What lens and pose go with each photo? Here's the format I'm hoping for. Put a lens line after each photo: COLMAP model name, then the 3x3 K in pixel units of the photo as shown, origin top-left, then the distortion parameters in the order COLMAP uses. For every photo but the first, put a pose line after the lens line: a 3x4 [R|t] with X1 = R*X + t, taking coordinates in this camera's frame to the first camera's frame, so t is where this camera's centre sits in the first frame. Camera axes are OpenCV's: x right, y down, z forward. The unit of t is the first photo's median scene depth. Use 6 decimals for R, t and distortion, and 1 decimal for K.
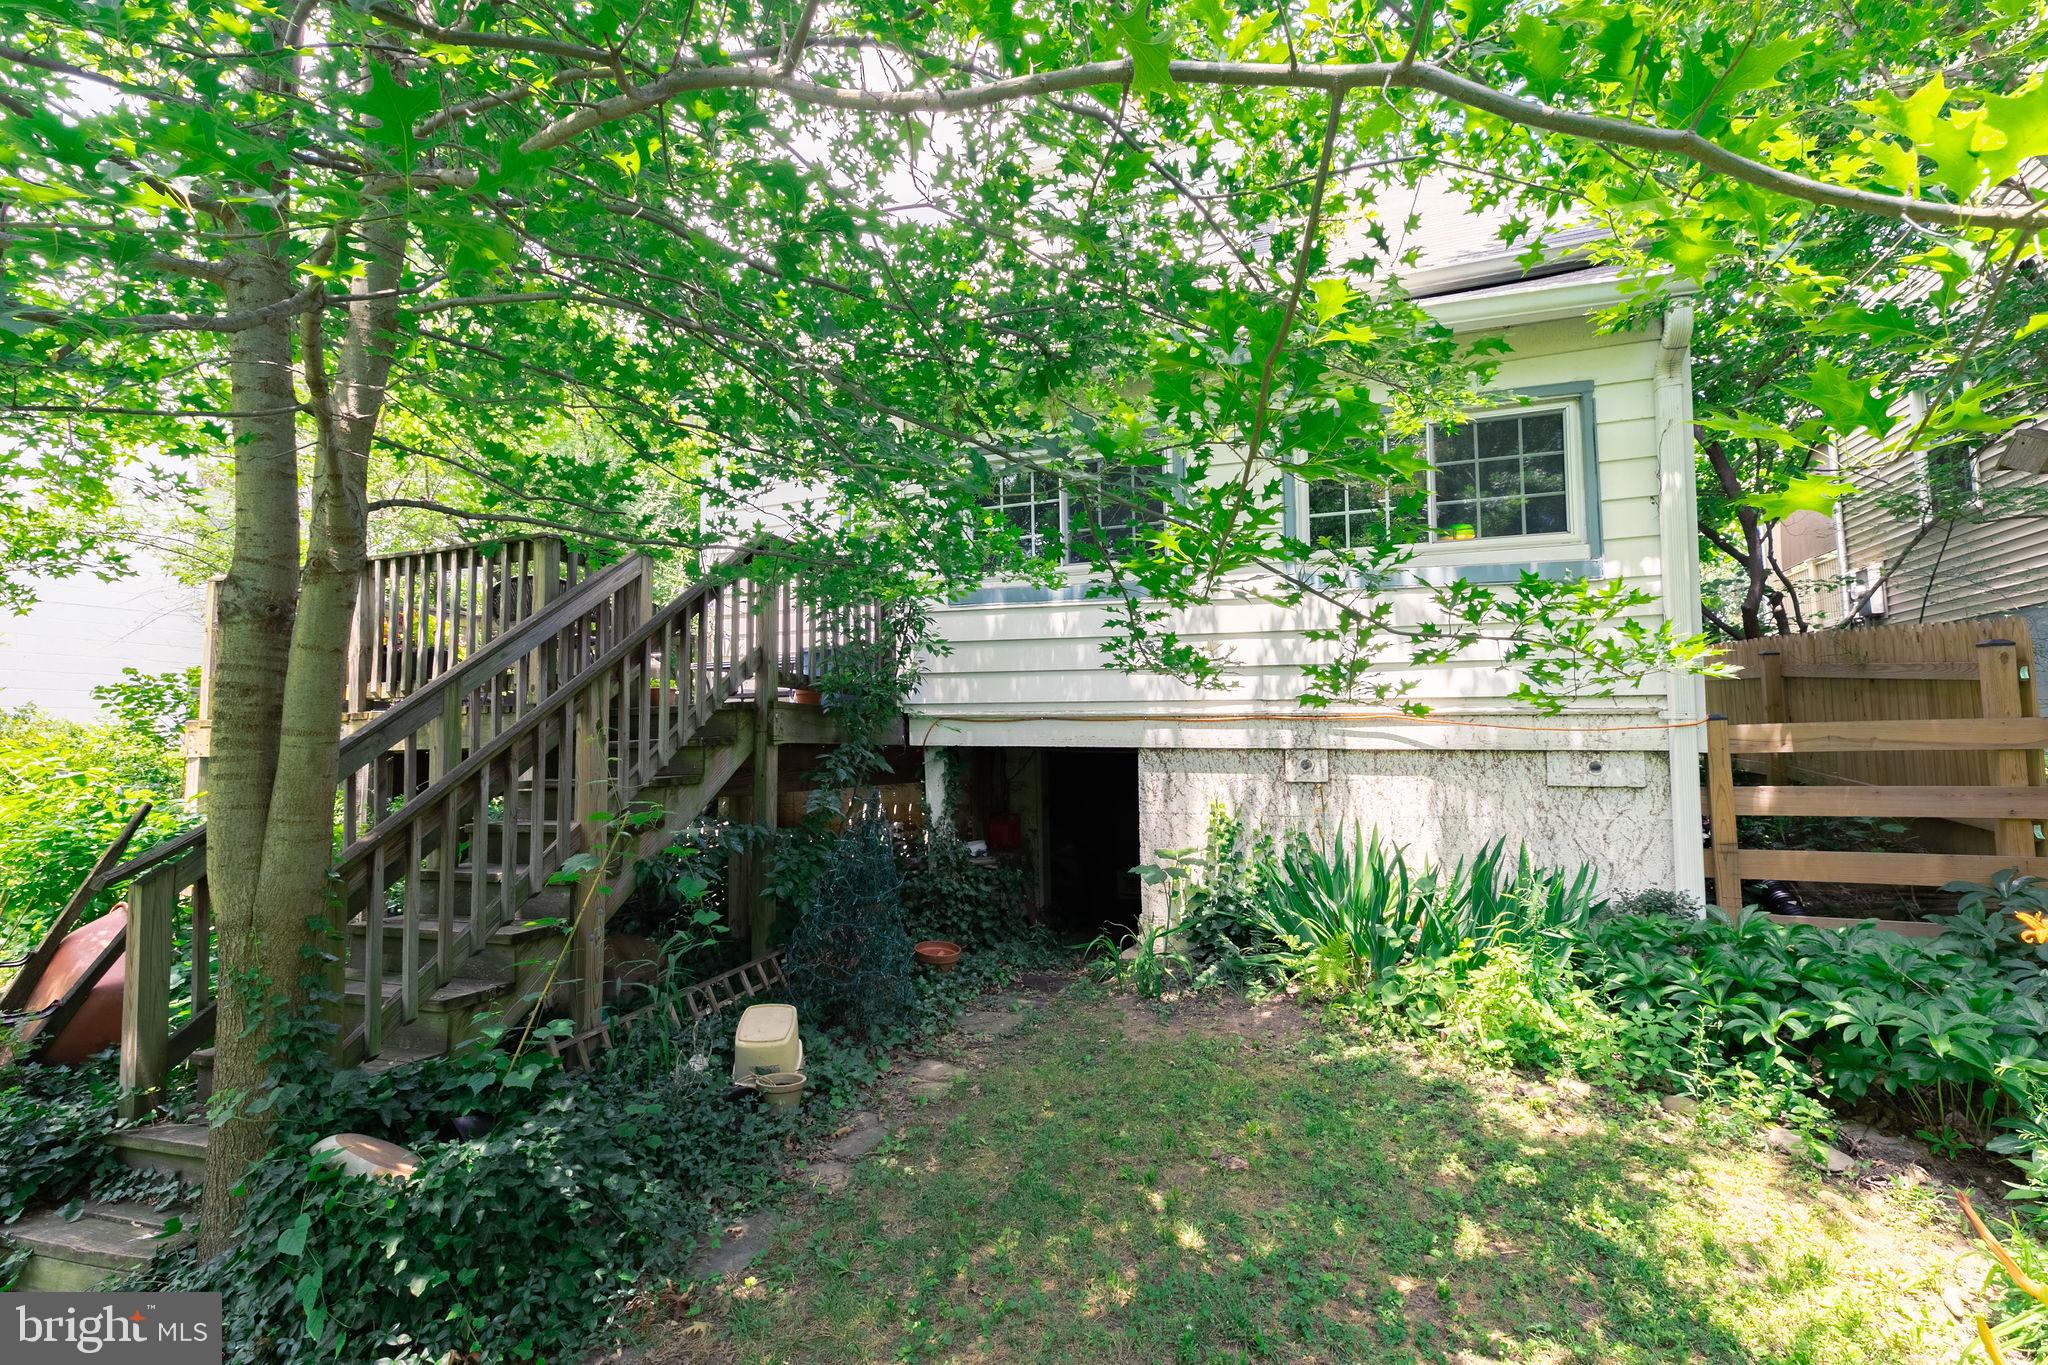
lens RADIAL K [[935.7, 0, 1024.0], [0, 935.7, 682.5], [0, 0, 1]] dist [0.000957, 0.000100]
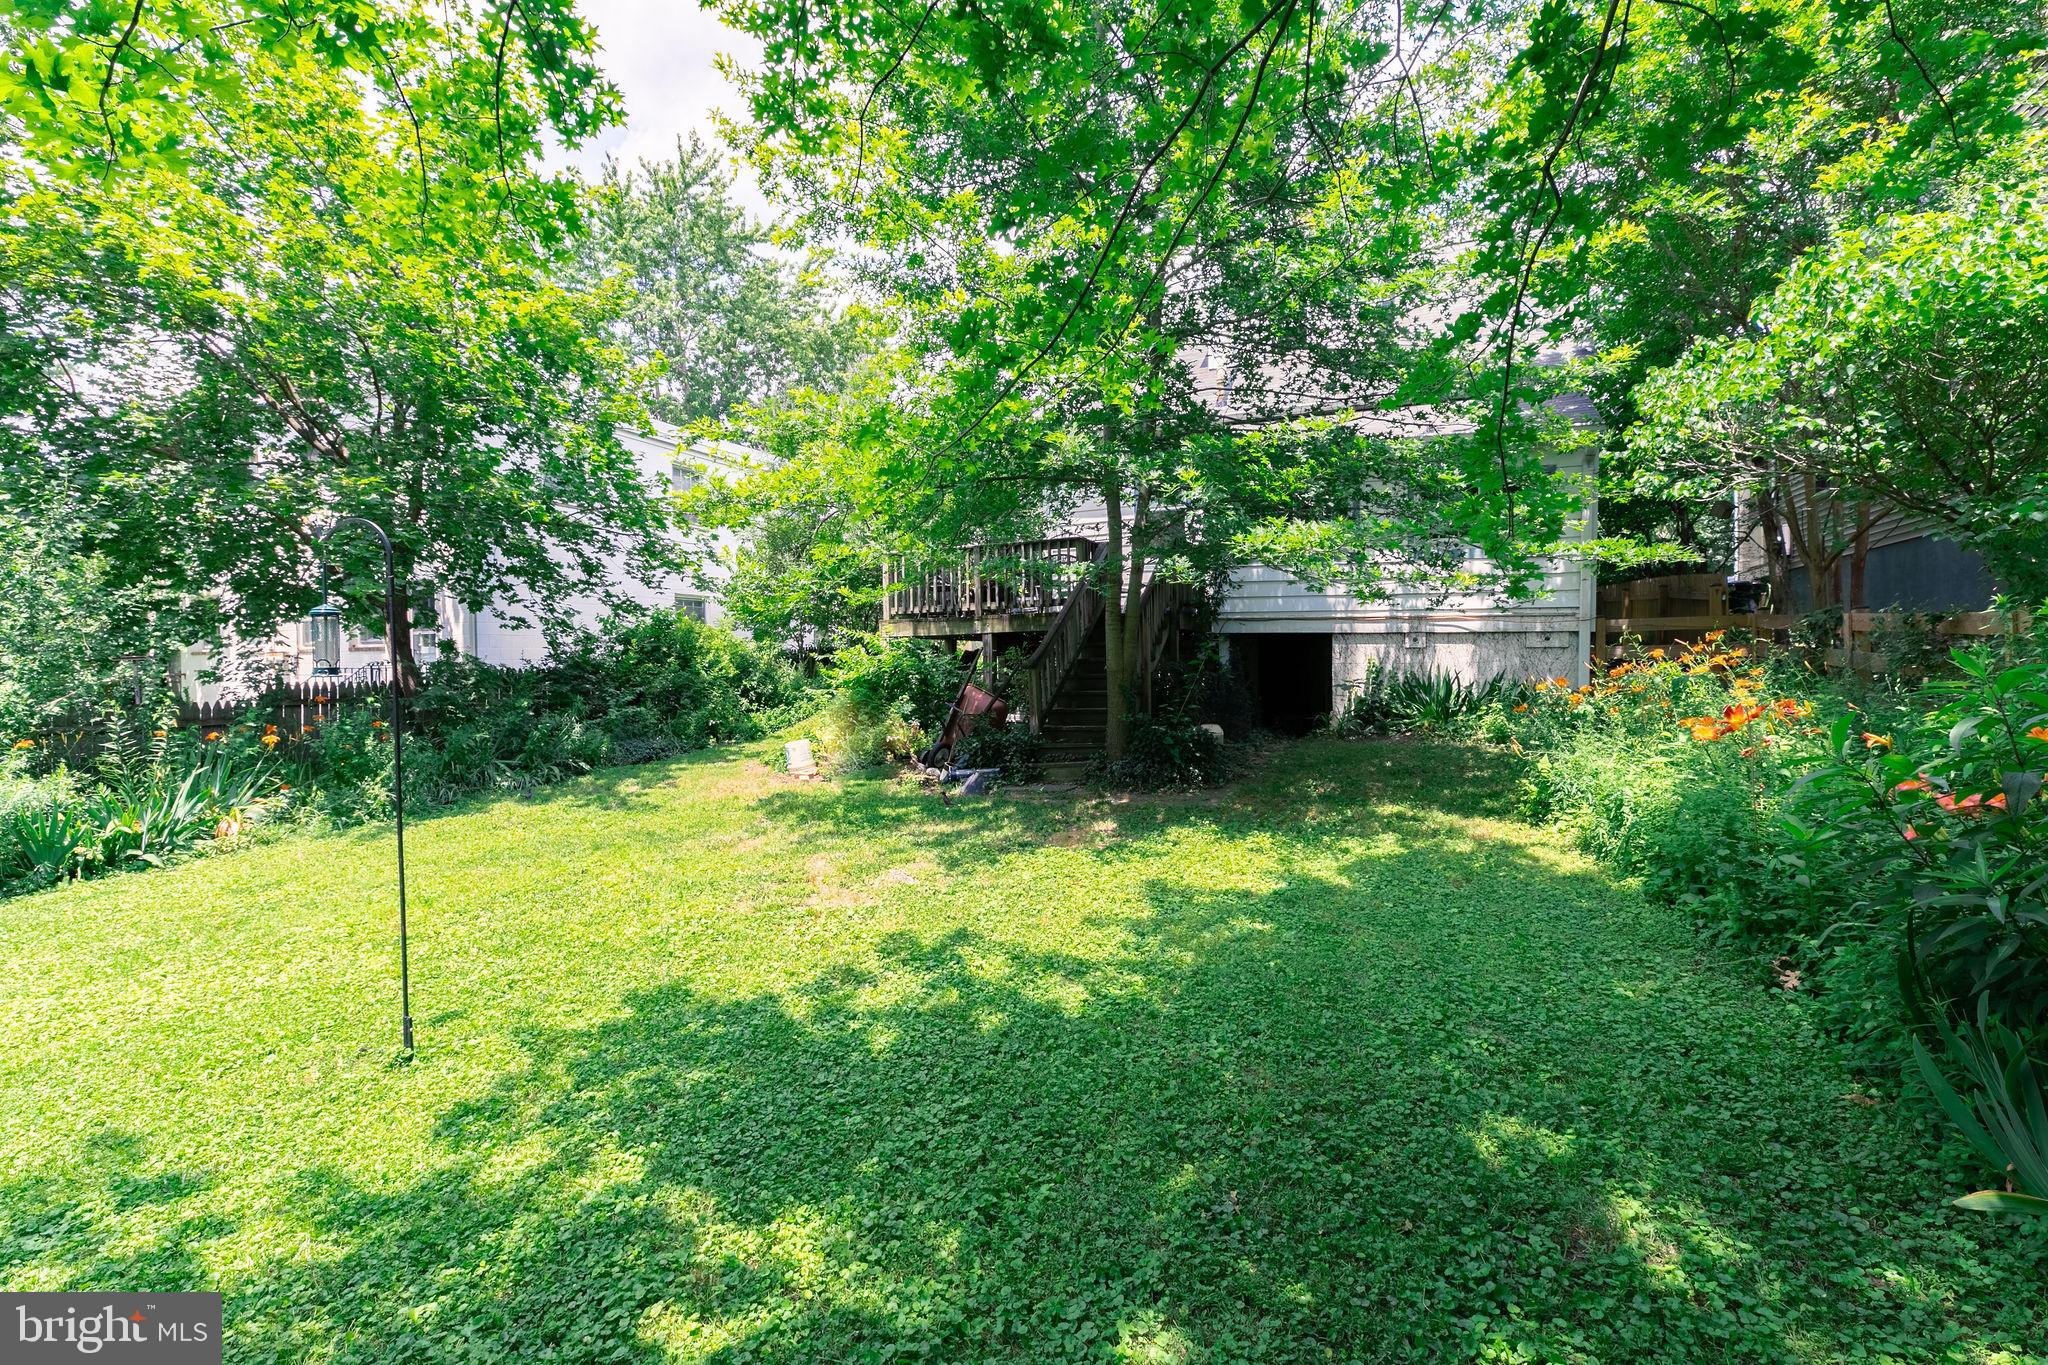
lens RADIAL K [[935.7, 0, 1024.0], [0, 935.7, 682.5], [0, 0, 1]] dist [0.000957, 0.000100]
pose [[0.998553, -0.002560, -0.053716, -0.490130], [0.008214, 0.994407, 0.105300, -0.049618], [0.053146, -0.105589, 0.992989, -1.220991]]
